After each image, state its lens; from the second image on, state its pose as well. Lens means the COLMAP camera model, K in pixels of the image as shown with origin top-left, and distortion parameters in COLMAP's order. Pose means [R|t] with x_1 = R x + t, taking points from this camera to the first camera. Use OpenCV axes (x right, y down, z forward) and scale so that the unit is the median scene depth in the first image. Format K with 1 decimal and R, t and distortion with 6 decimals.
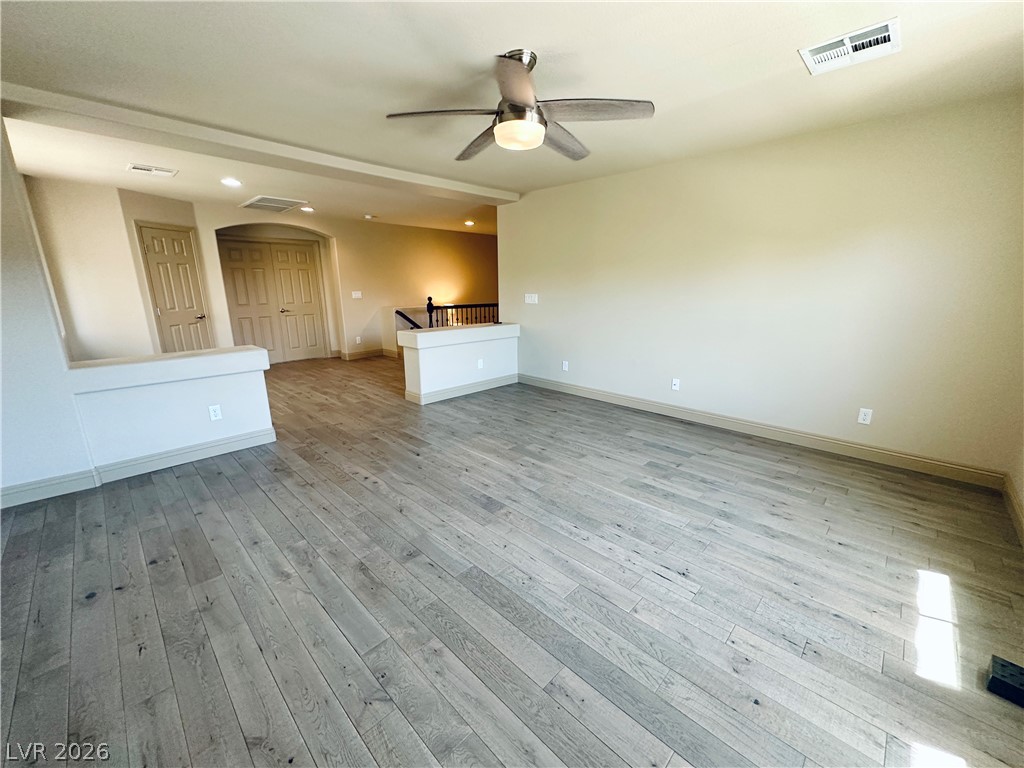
lens RADIAL K [[408.8, 0, 512.5], [0, 408.8, 384.0], [0, 0, 1]] dist [-0.002482, 0.000805]
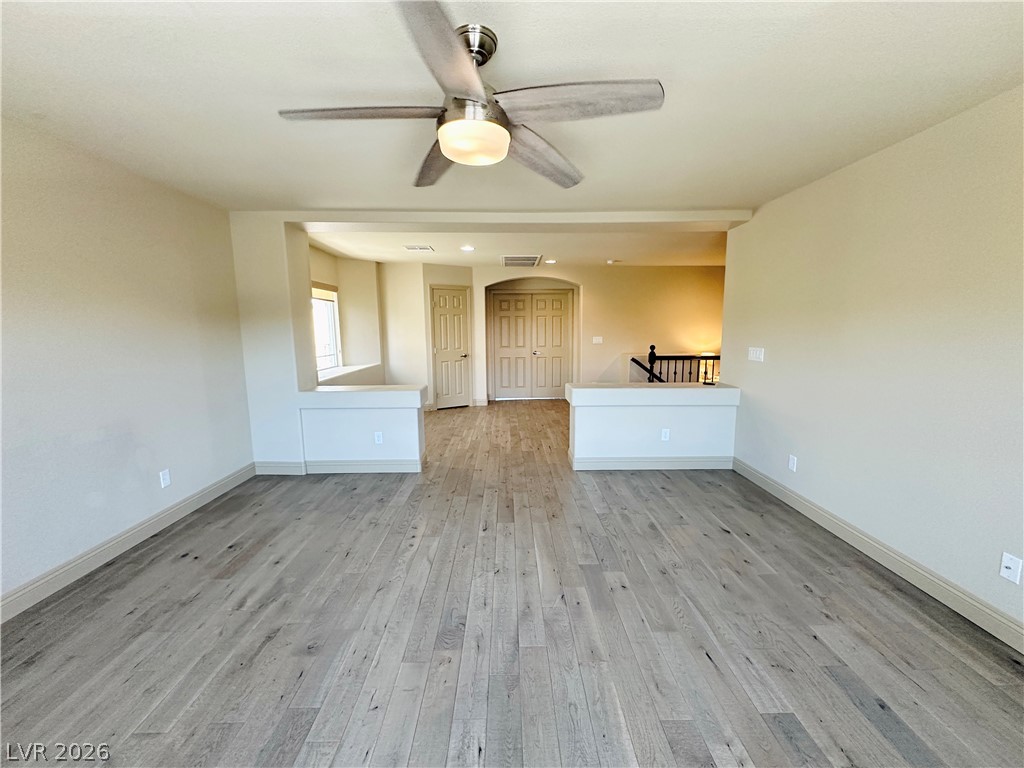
lens RADIAL K [[408.8, 0, 511.9], [0, 408.8, 384.2], [0, 0, 1]] dist [-0.002482, 0.000805]
pose [[0.708611, 0.097711, -0.698801, 0.365685], [-0.163446, 0.986159, -0.027849, -0.110975], [0.686407, 0.133950, 0.714774, 0.356225]]
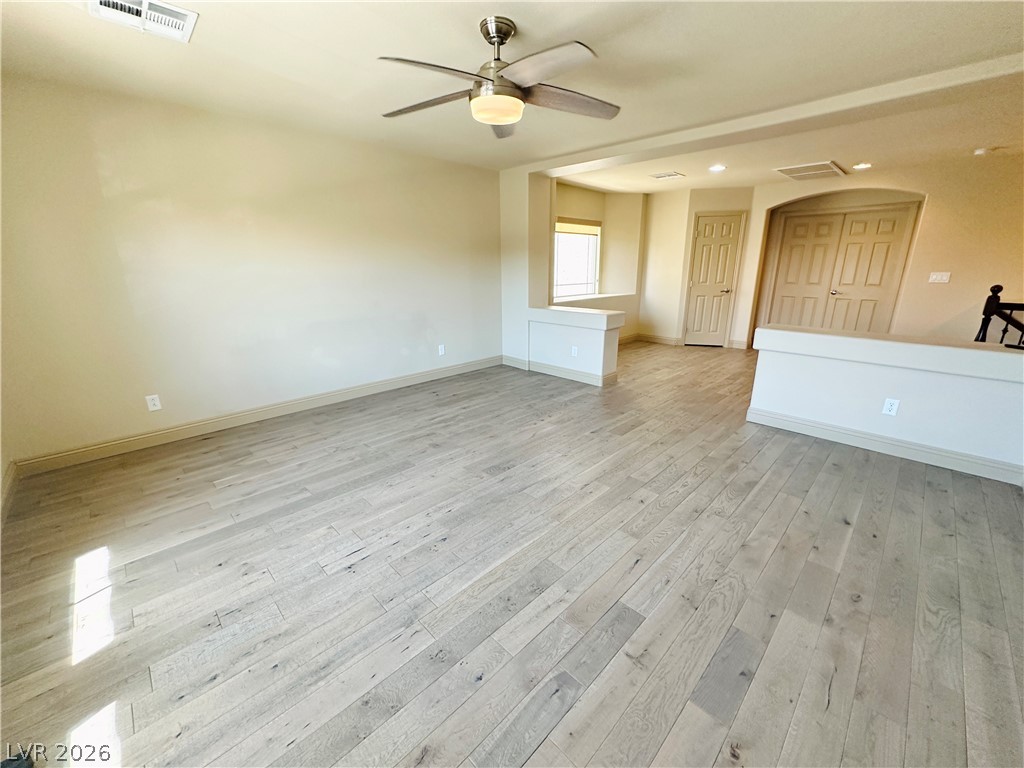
lens RADIAL K [[408.8, 0, 512.9], [0, 408.8, 382.6], [0, 0, 1]] dist [-0.002482, 0.000805]
pose [[-0.012617, 0.283624, -0.958853, 0.681410], [-0.232604, 0.931790, 0.278680, -0.172880], [0.972490, 0.226549, 0.054216, 0.681475]]
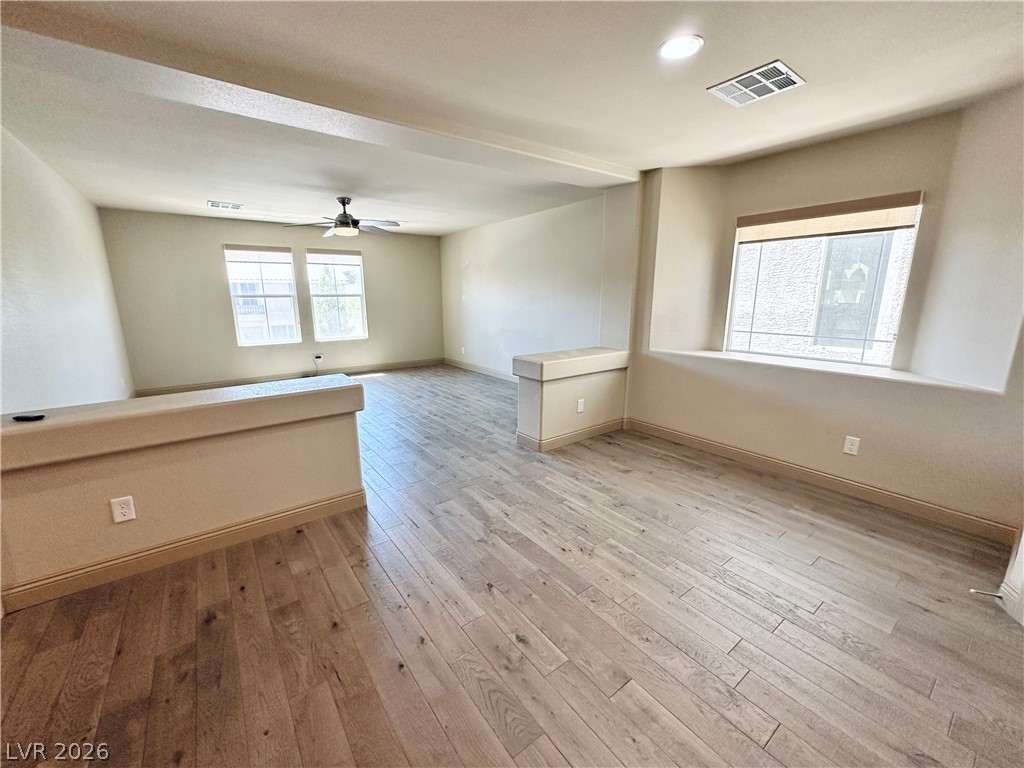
lens RADIAL K [[408.8, 0, 511.2], [0, 408.8, 383.4], [0, 0, 1]] dist [-0.002482, 0.000805]
pose [[-0.987944, -0.026079, 0.152598, -0.752206], [0.043446, 0.899391, 0.434981, -0.479904], [-0.148589, 0.436367, -0.887415, 1.951856]]
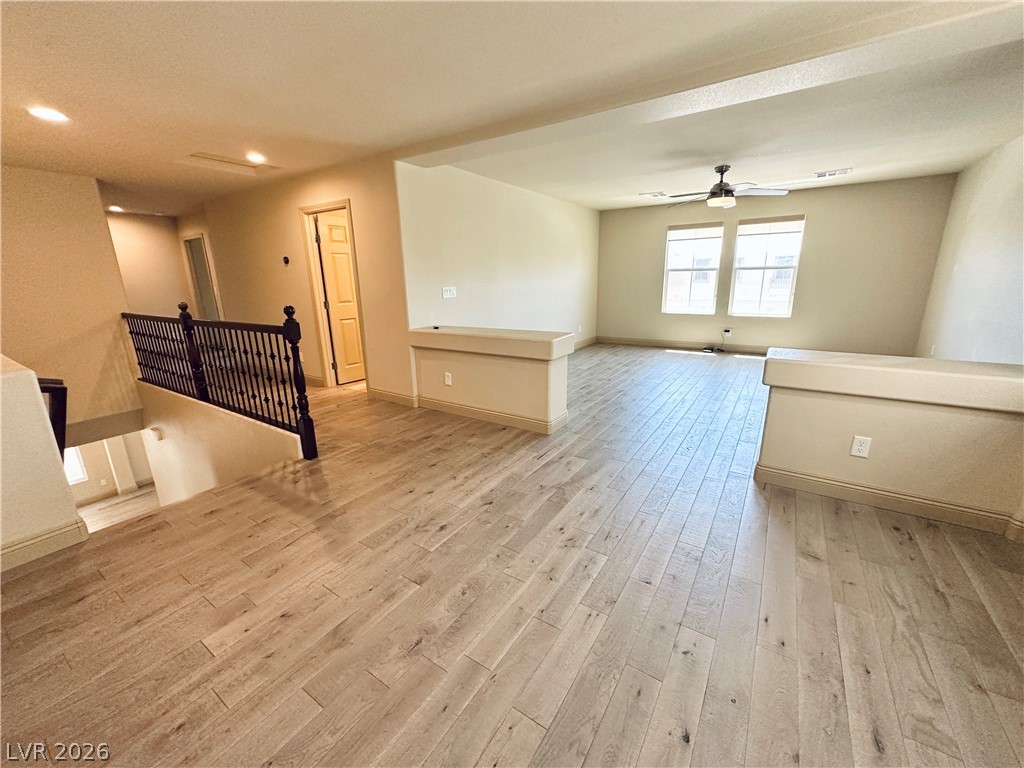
lens RADIAL K [[408.8, 0, 516.0], [0, 408.8, 383.4], [0, 0, 1]] dist [-0.002482, 0.000805]
pose [[-0.194220, -0.246375, 0.949515, -1.267910], [0.251282, 0.923155, 0.290934, -0.374268], [-0.948228, 0.295102, -0.117385, 1.564285]]
